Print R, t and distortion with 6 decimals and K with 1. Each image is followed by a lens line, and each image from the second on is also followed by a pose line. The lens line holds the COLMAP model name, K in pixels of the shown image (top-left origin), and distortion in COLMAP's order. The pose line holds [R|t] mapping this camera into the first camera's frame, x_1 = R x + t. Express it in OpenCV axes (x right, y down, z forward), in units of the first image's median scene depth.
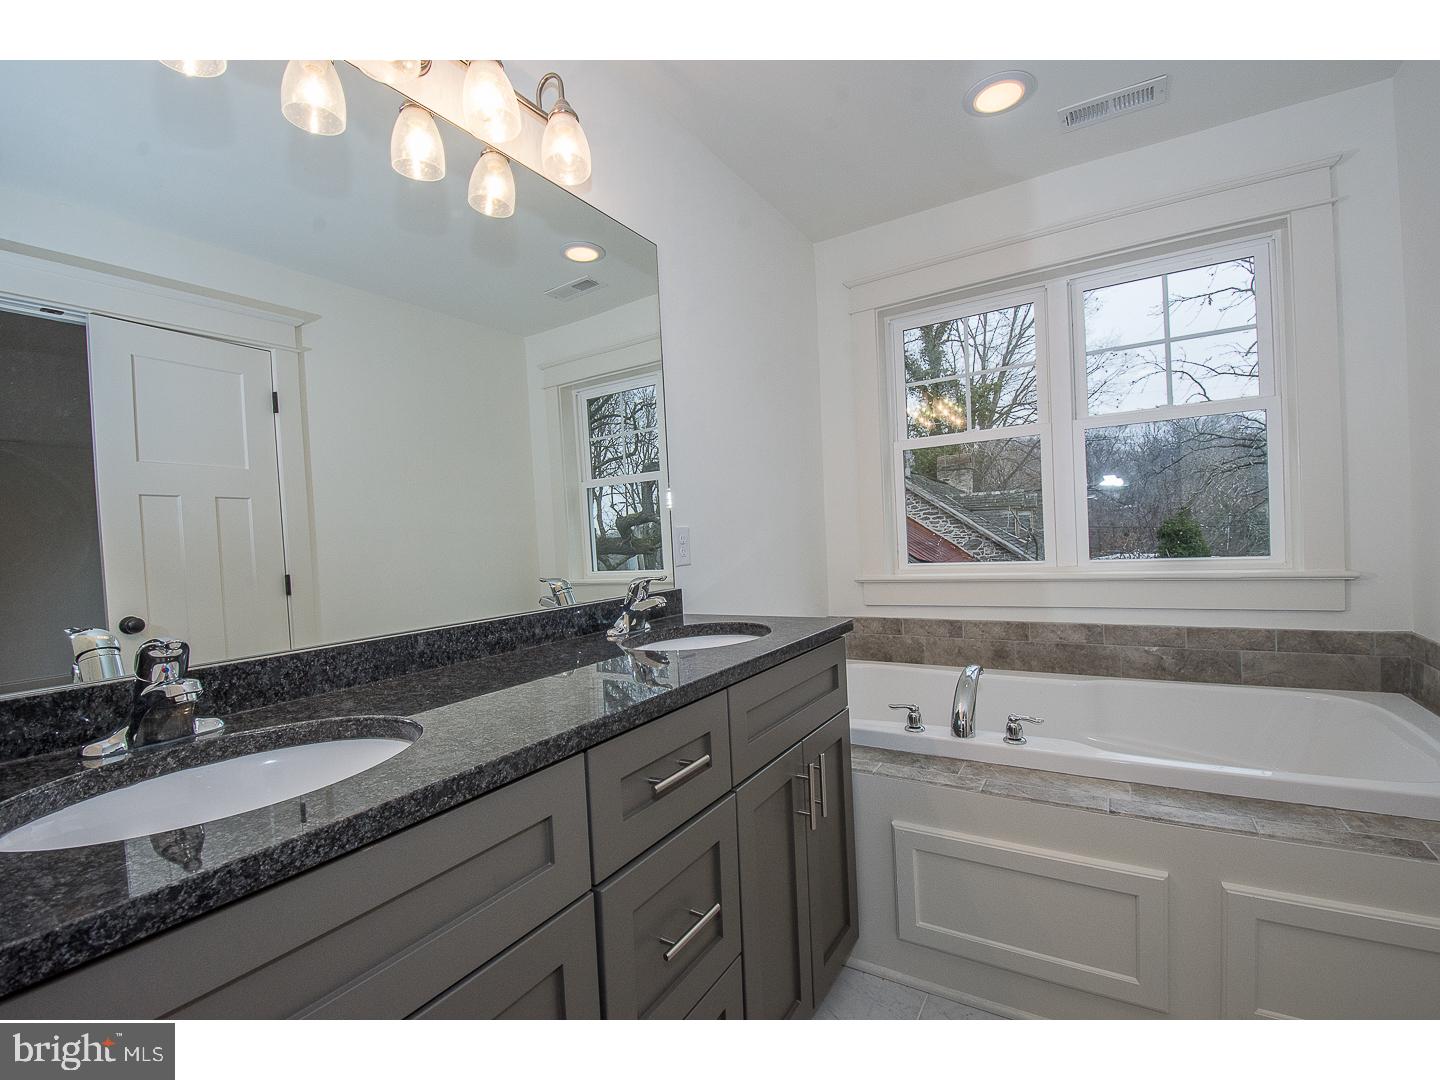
lens RADIAL K [[628.4, 0, 720.0], [0, 628.4, 540.0], [0, 0, 1]] dist [-0.000672, 0.000049]
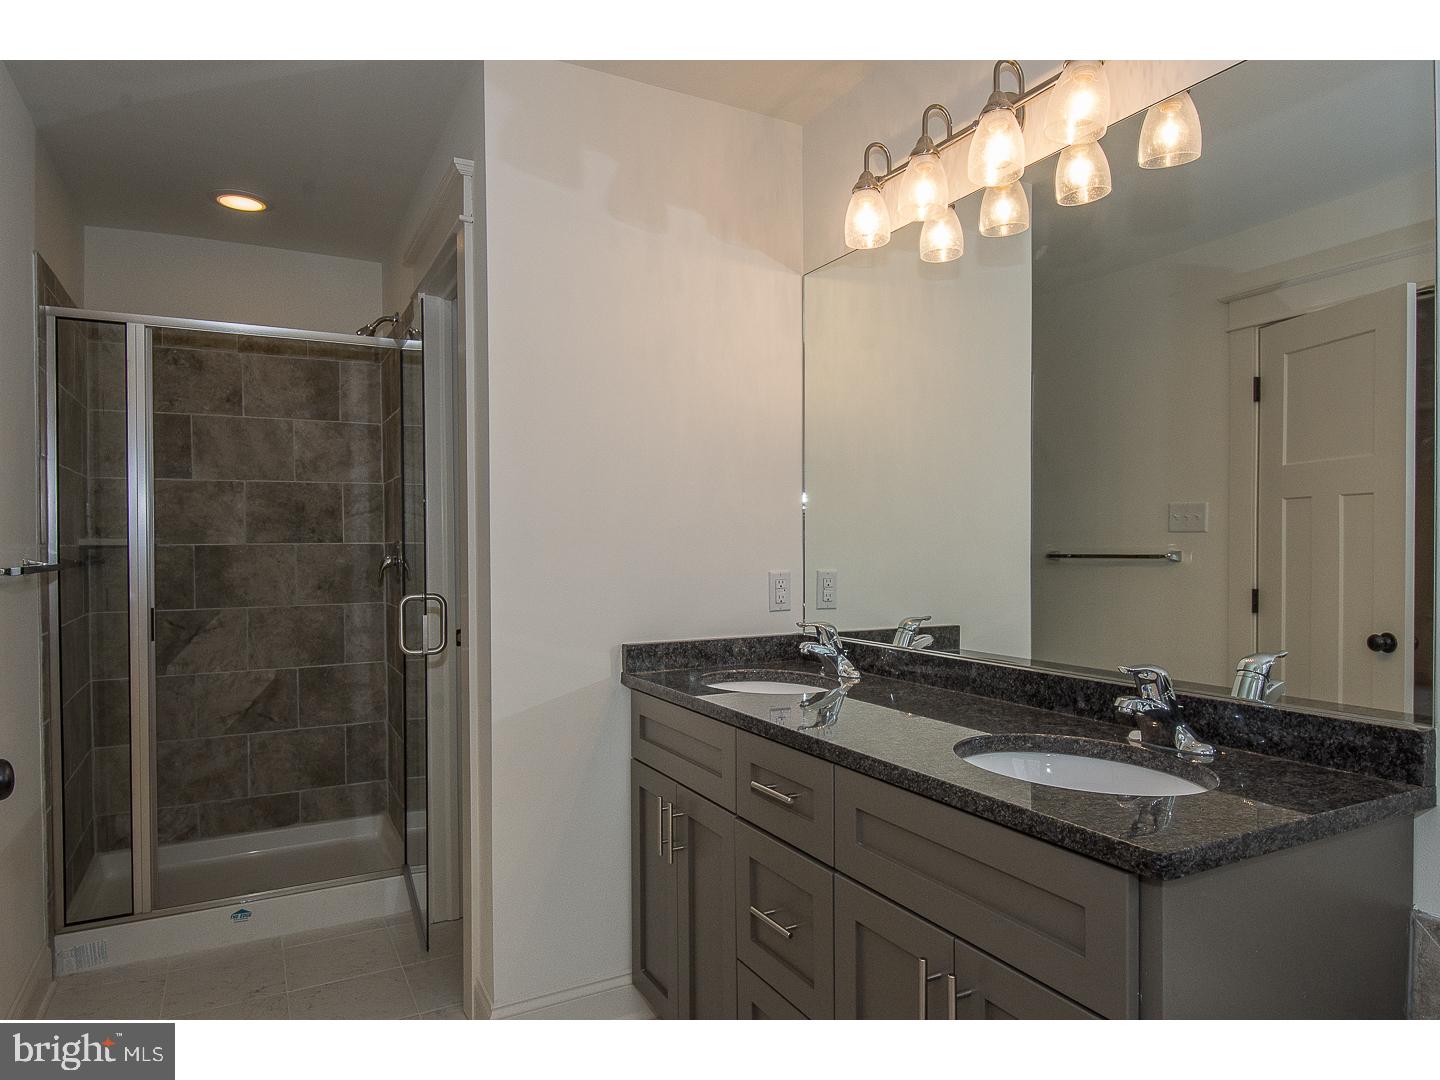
lens RADIAL K [[895.5, 0, 720.0], [0, 895.5, 540.0], [0, 0, 1]] dist [0.003316, 0.000586]
pose [[-0.509402, 0.056631, -0.858663, 1.071591], [0.030602, 0.998393, 0.047692, -0.156991], [0.859984, -0.001982, -0.510317, 1.299229]]
